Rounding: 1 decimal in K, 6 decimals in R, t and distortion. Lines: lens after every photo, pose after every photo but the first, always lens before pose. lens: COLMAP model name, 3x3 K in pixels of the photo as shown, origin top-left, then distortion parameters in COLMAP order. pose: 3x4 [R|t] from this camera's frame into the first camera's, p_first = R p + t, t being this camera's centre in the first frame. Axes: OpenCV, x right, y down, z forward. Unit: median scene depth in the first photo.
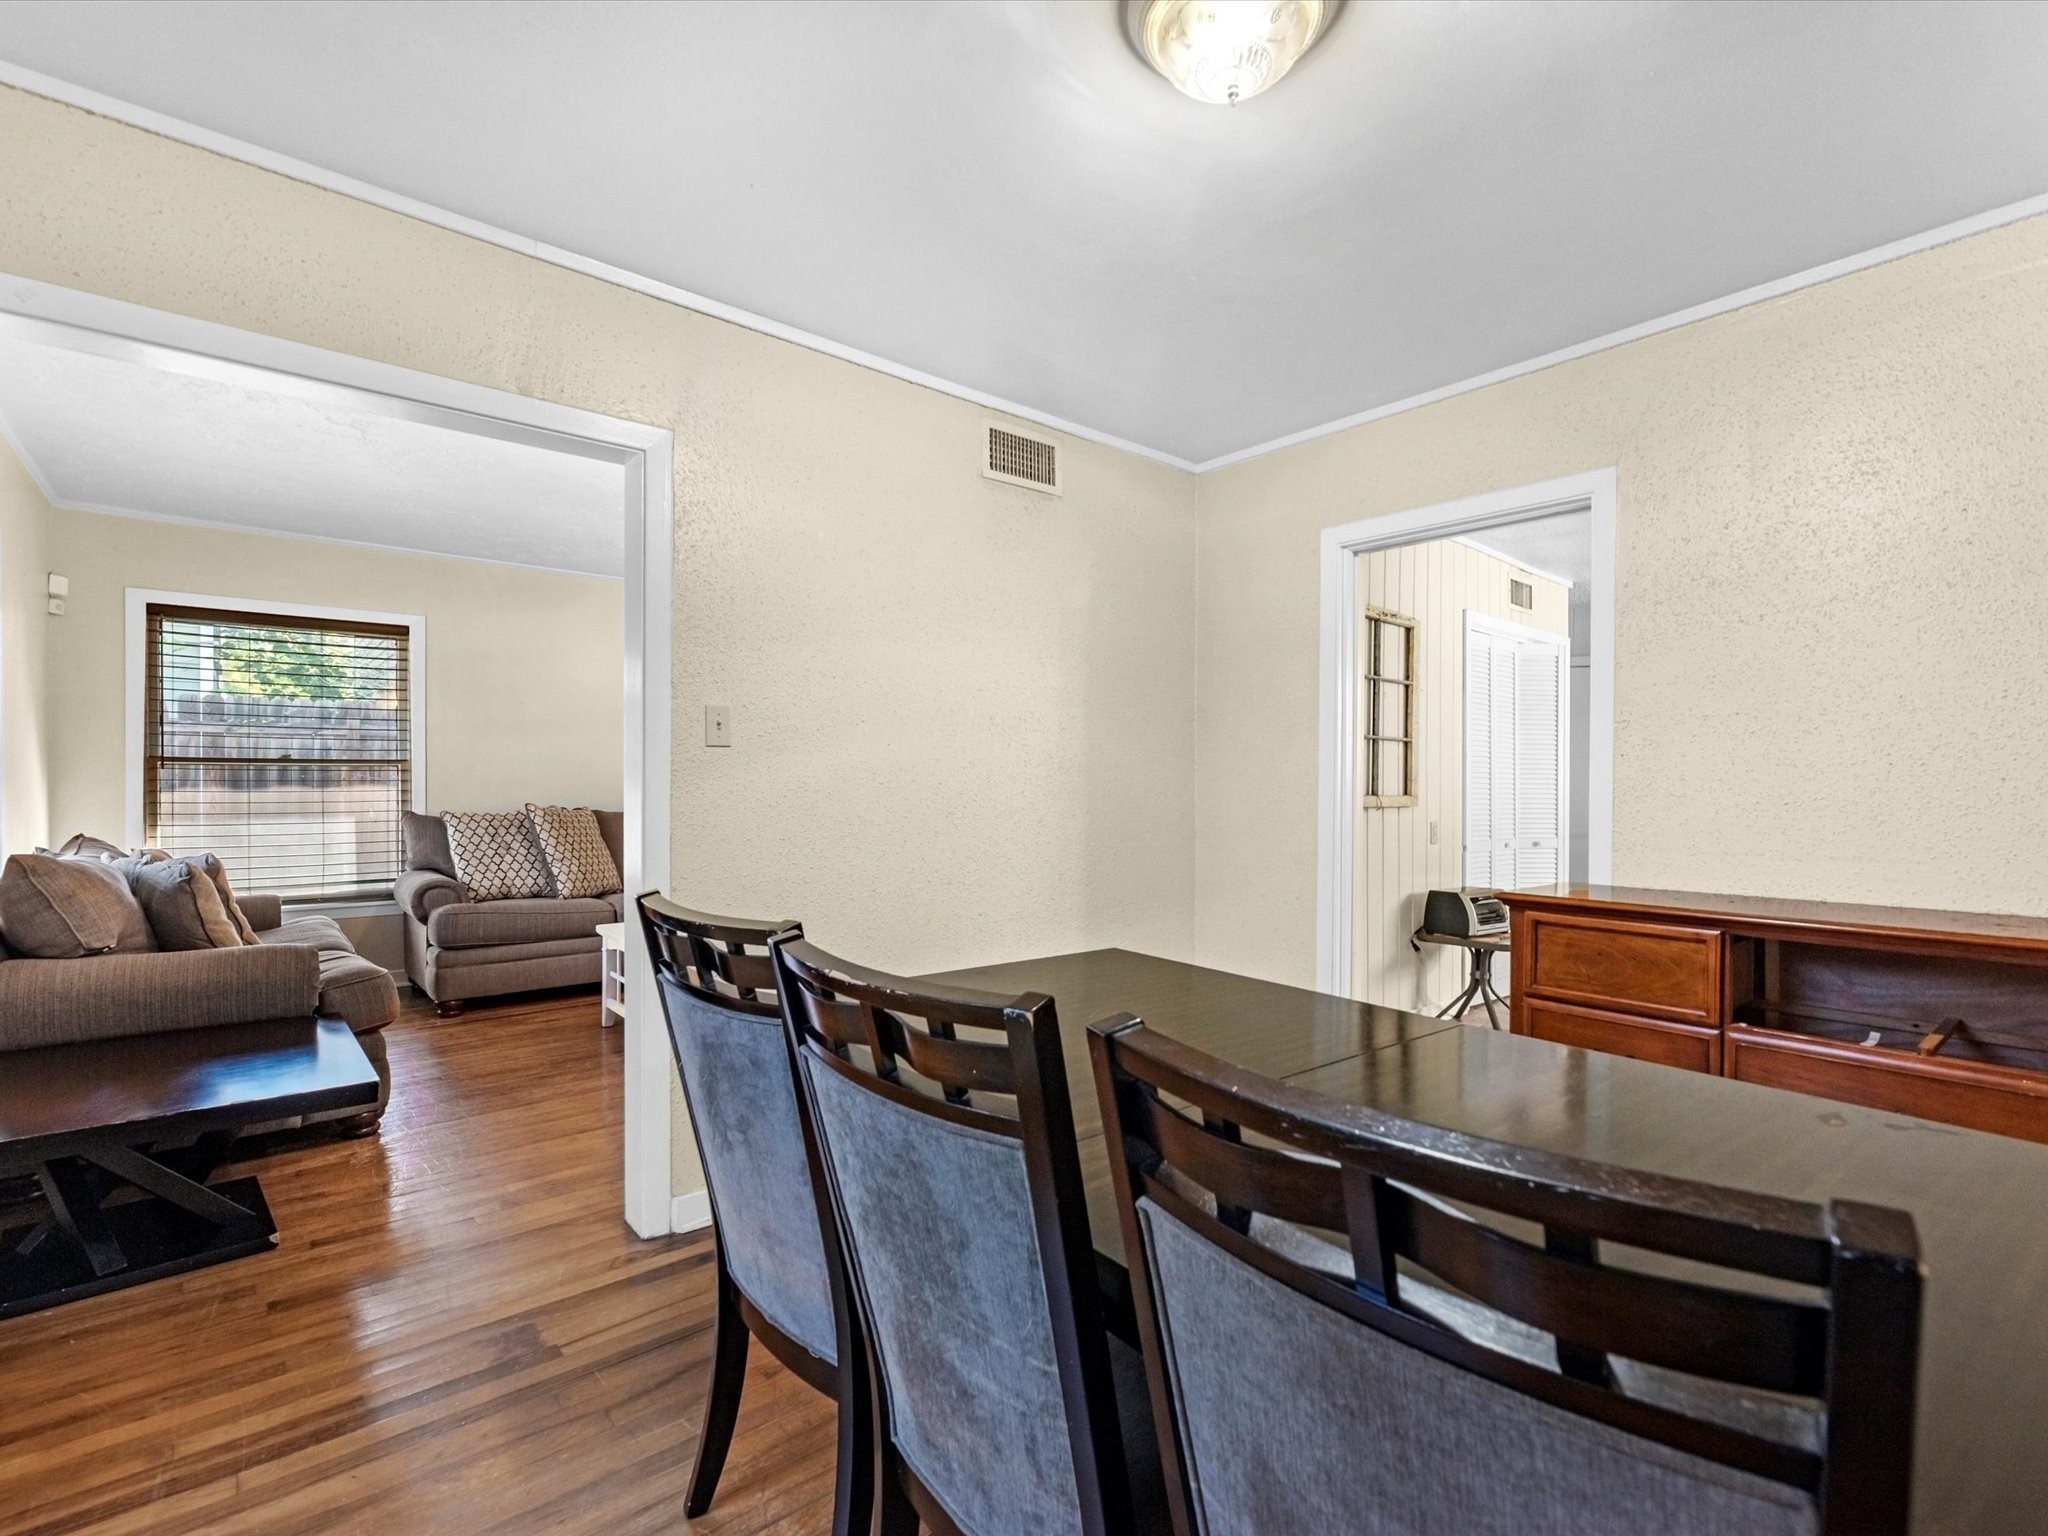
lens RADIAL K [[943.4, 0, 1024.0], [0, 943.4, 768.0], [0, 0, 1]] dist [0.029615, 0.000093]
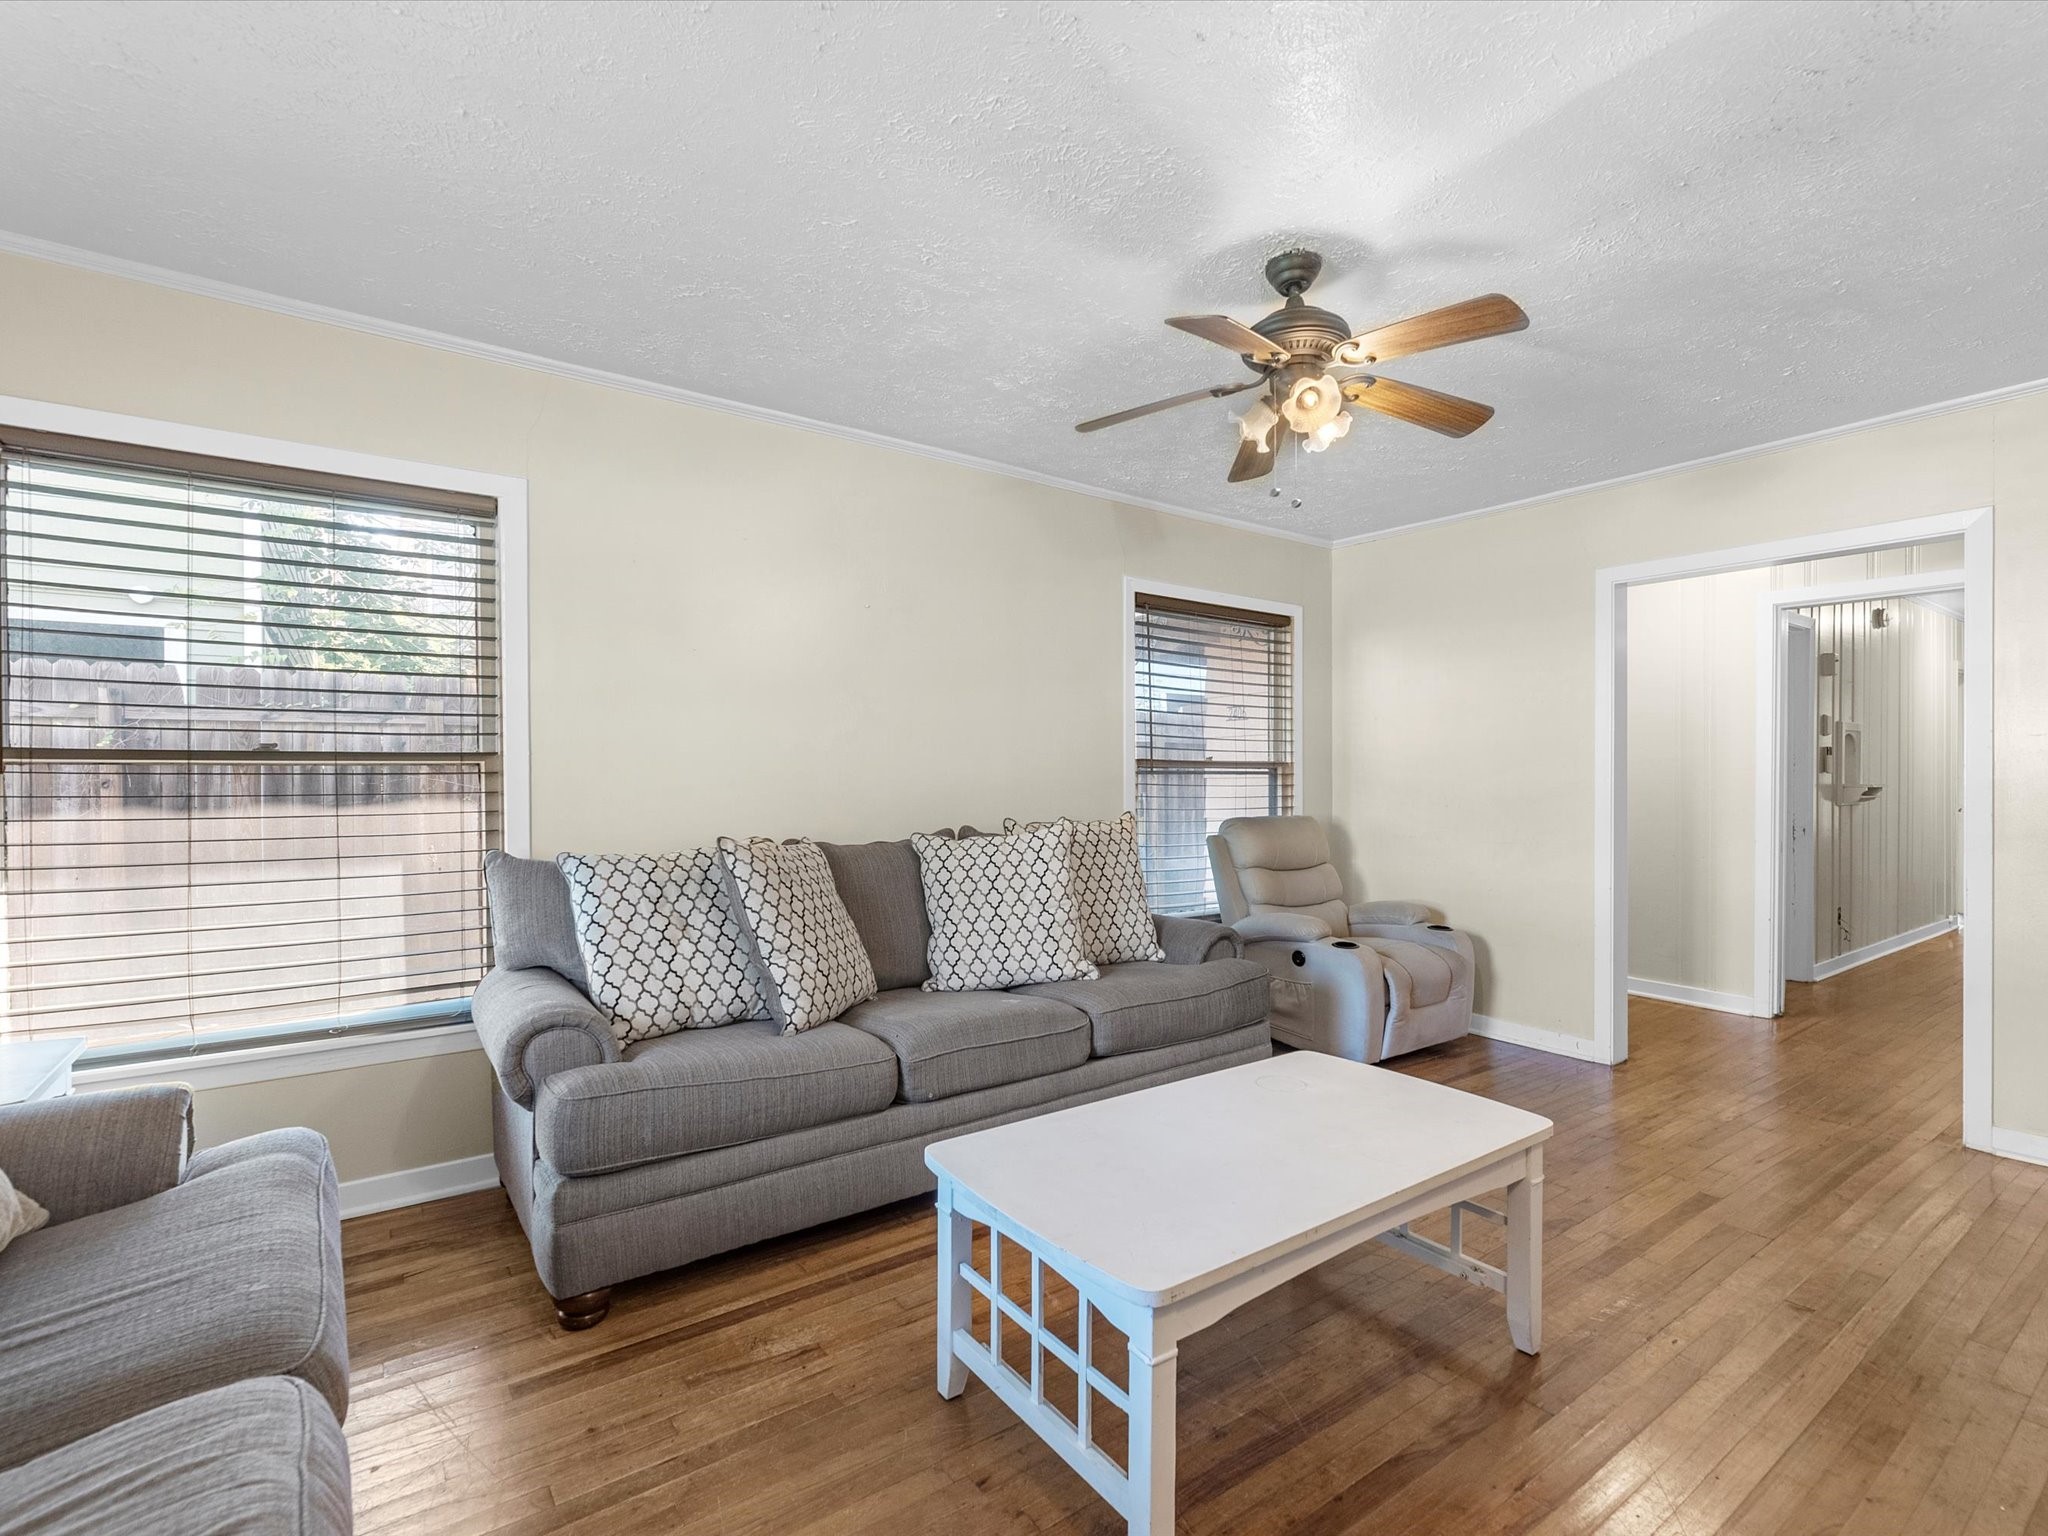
lens RADIAL K [[969.9, 0, 1033.9], [0, 969.9, 771.2], [0, 0, 1]] dist [0.000551, 0.000224]
pose [[0.996254, -0.011406, -0.085717, -0.316438], [0.011178, 0.999933, -0.003142, 0.006607], [0.085747, 0.002172, 0.996315, 0.511282]]
